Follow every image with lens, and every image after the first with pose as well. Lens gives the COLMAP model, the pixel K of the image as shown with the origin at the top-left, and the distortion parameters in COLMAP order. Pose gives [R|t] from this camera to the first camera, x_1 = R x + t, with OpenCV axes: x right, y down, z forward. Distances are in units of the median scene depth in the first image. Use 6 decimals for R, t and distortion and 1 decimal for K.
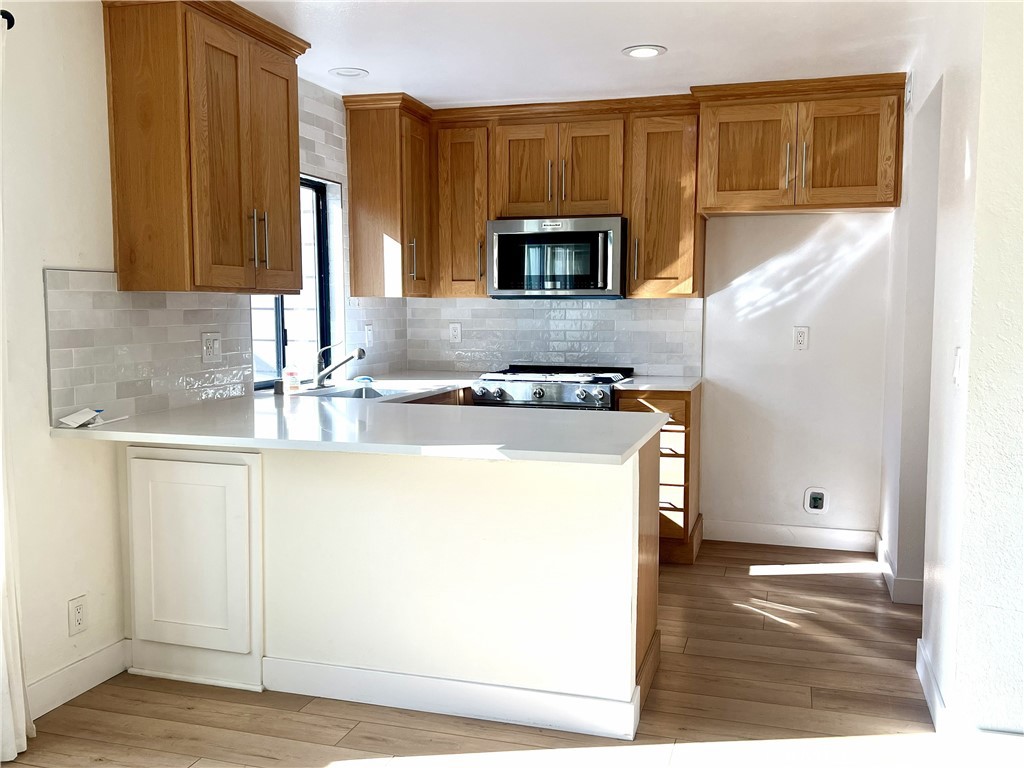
lens RADIAL K [[908.6, 0, 514.5], [0, 908.6, 388.7], [0, 0, 1]] dist [0.002264, 0.004465]
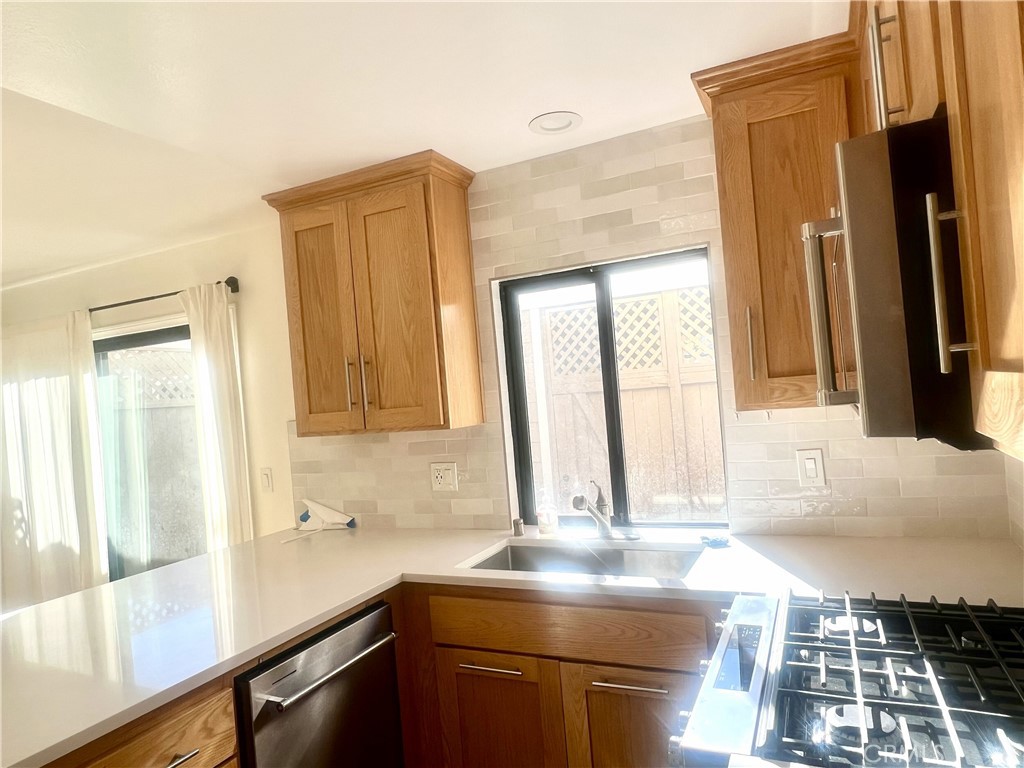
lens RADIAL K [[640.0, 0, 512.8], [0, 640.0, 387.6], [0, 0, 1]] dist [-0.003344, -0.003418]
pose [[-0.134819, 0.001177, -0.990870, 0.438751], [-0.008323, 0.999963, 0.002321, -0.171741], [0.990835, 0.008560, -0.134804, 1.343168]]
